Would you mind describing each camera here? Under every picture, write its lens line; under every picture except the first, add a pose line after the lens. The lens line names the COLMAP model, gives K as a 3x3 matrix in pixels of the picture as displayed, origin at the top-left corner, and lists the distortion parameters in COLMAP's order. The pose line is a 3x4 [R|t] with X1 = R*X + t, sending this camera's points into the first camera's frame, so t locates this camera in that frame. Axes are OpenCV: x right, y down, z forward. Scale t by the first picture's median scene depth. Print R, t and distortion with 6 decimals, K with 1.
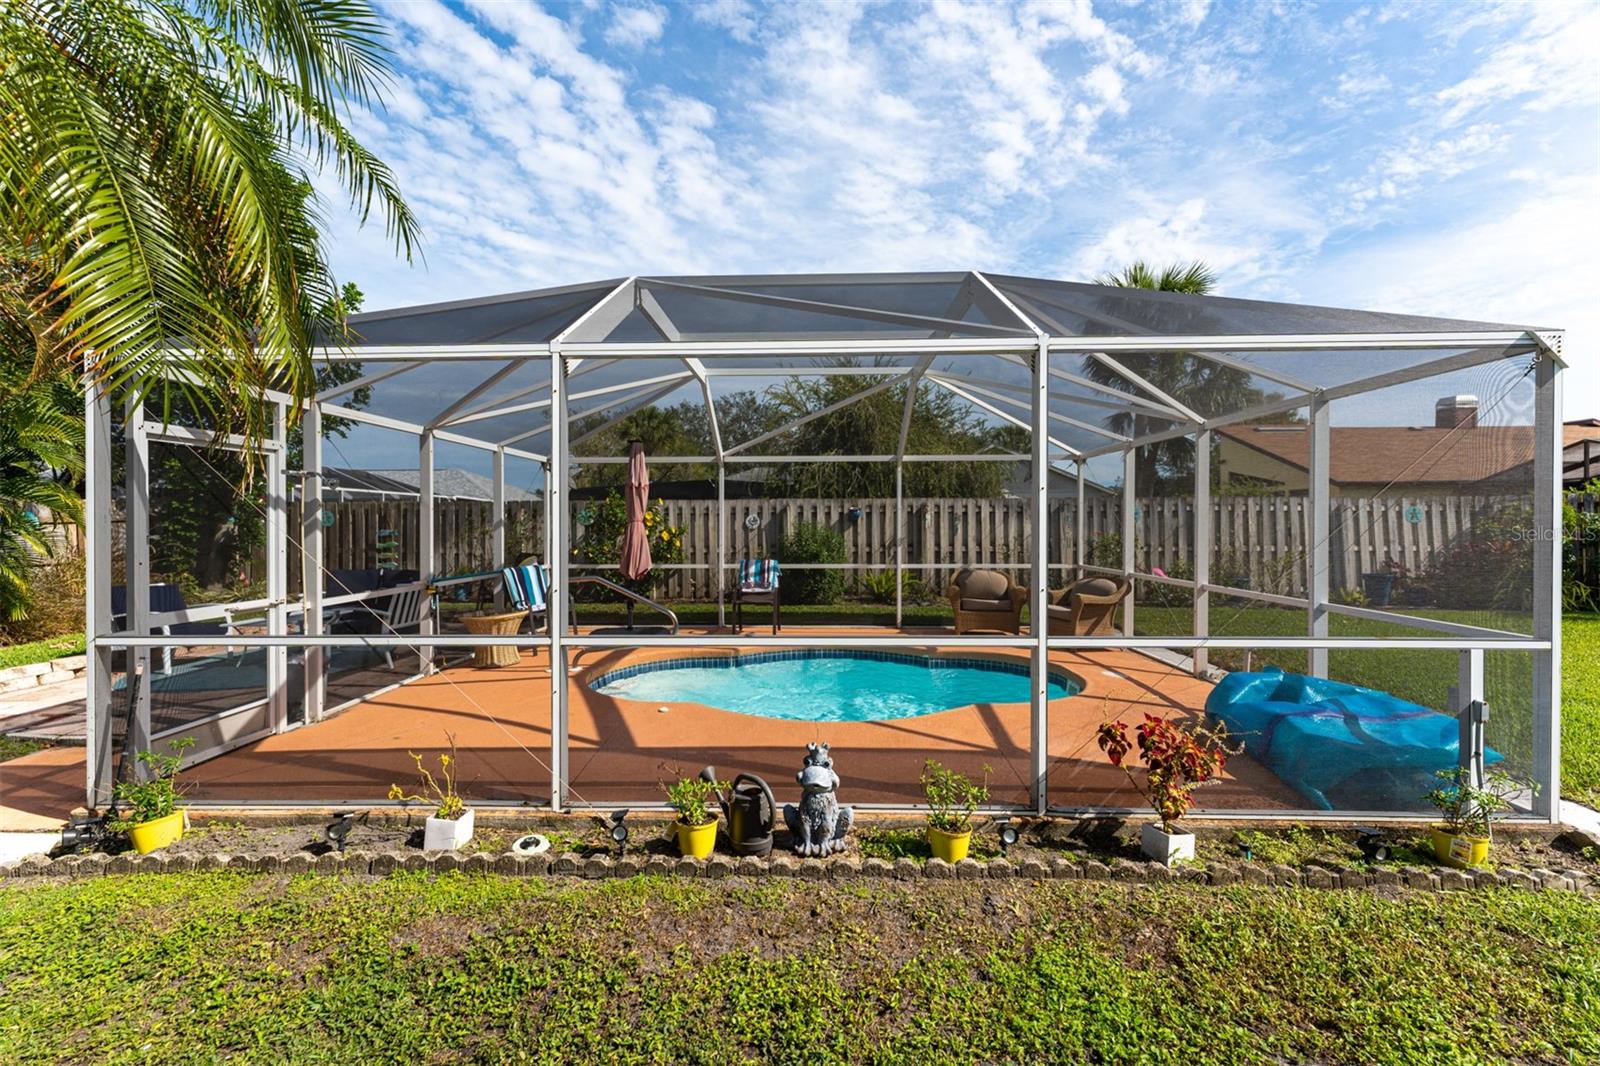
lens RADIAL K [[645.5, 0, 802.3], [0, 645.5, 550.2], [0, 0, 1]] dist [0.009674, 0.000325]
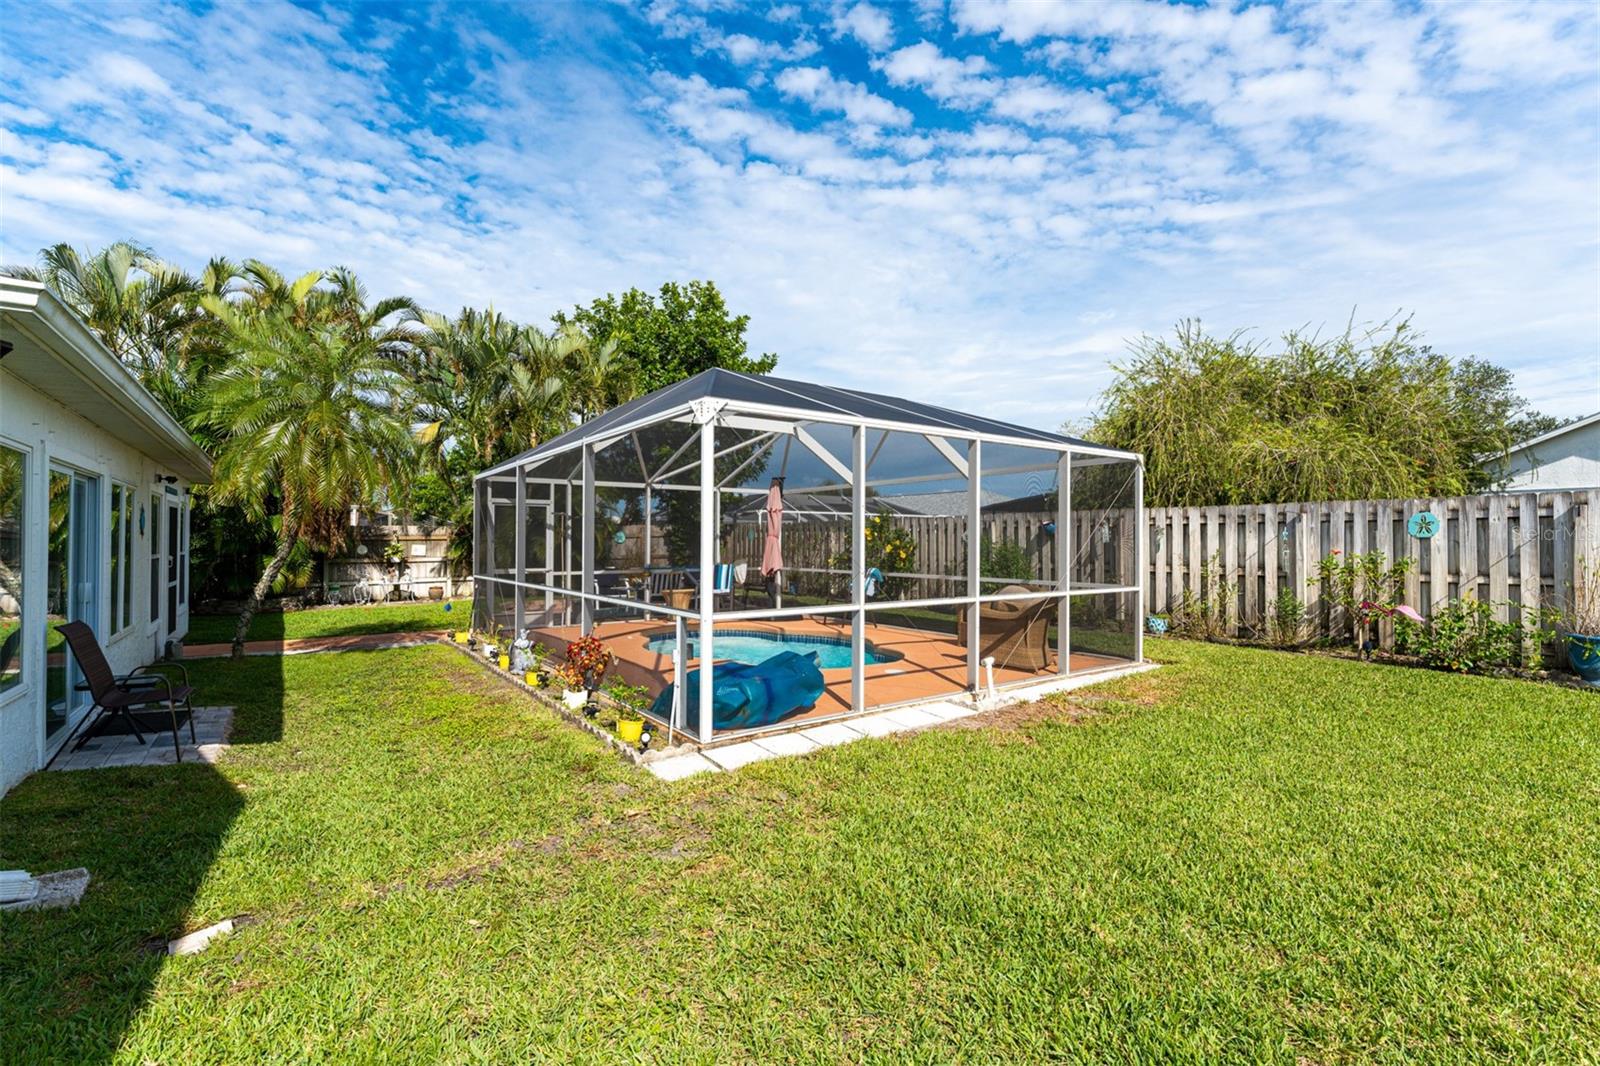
lens RADIAL K [[728.3, 0, 796.5], [0, 728.3, 545.6], [0, 0, 1]] dist [-0.001457, -0.000292]
pose [[0.603087, 0.008749, -0.797627, 0.705060], [-0.036805, 0.999180, -0.016869, 0.001496], [0.796826, 0.039530, 0.602915, 0.058910]]
